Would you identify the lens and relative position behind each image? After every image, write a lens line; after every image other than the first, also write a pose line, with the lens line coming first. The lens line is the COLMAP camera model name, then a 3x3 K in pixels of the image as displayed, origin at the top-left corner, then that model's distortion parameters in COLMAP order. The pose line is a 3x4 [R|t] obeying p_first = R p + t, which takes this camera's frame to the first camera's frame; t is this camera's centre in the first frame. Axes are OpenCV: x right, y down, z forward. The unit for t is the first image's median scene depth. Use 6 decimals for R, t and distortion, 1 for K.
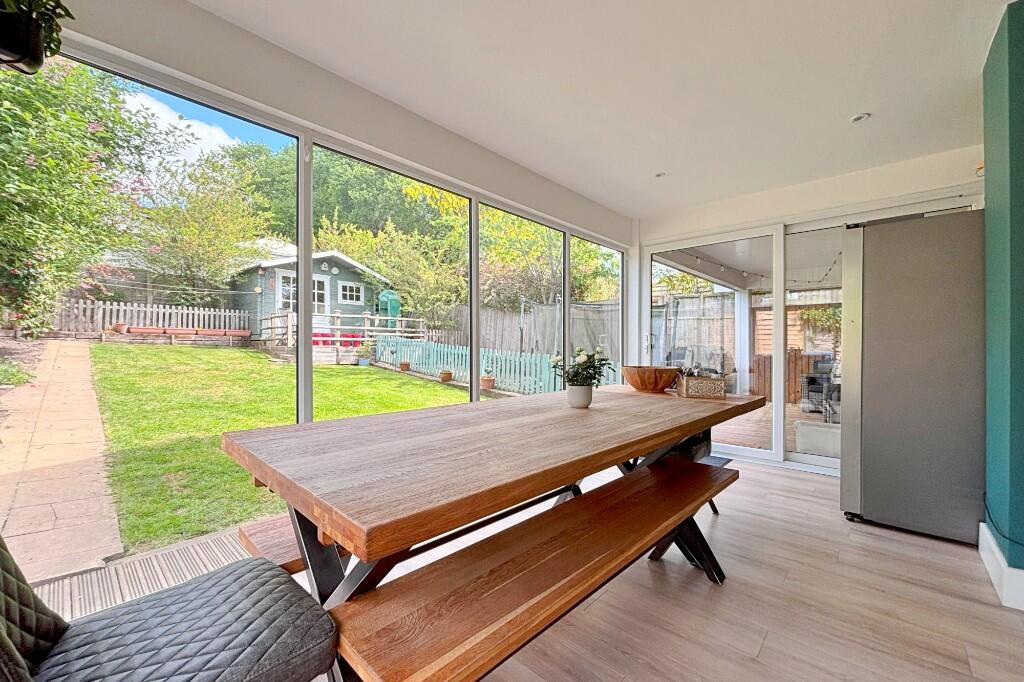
lens RADIAL K [[422.0, 0, 510.1], [0, 422.0, 350.3], [0, 0, 1]] dist [0.000695, 0.001297]
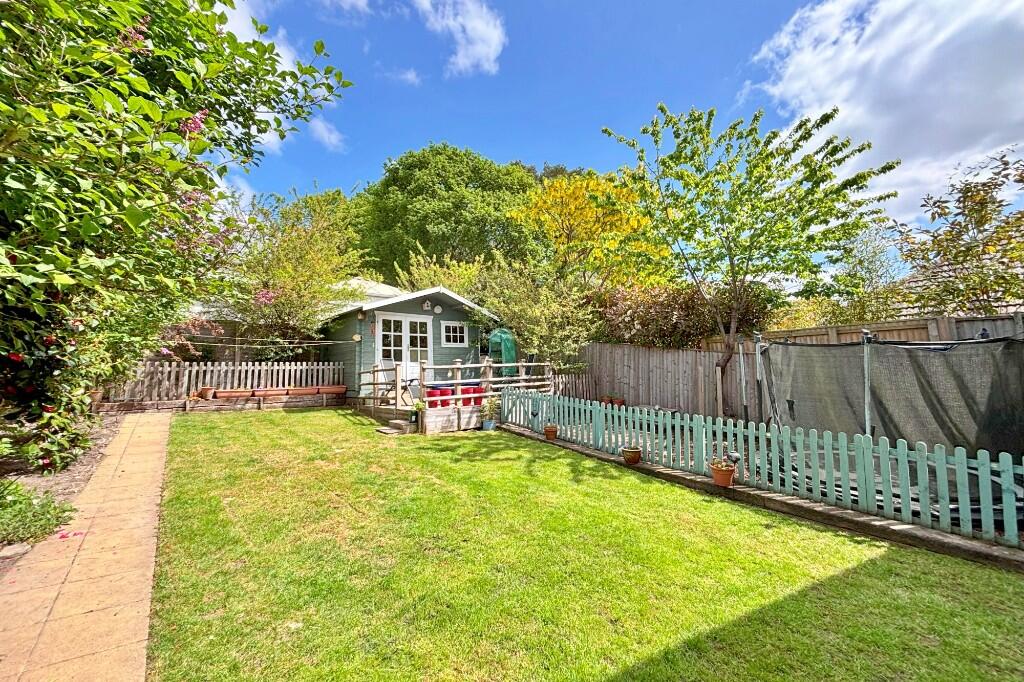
lens RADIAL K [[422.0, 0, 507.8], [0, 422.0, 326.7], [0, 0, 1]] dist [0.000695, 0.001297]
pose [[0.990407, -0.054307, -0.127061, -0.184592], [0.038847, 0.991876, -0.121133, -0.049578], [0.132607, 0.115035, 0.984471, 0.204639]]
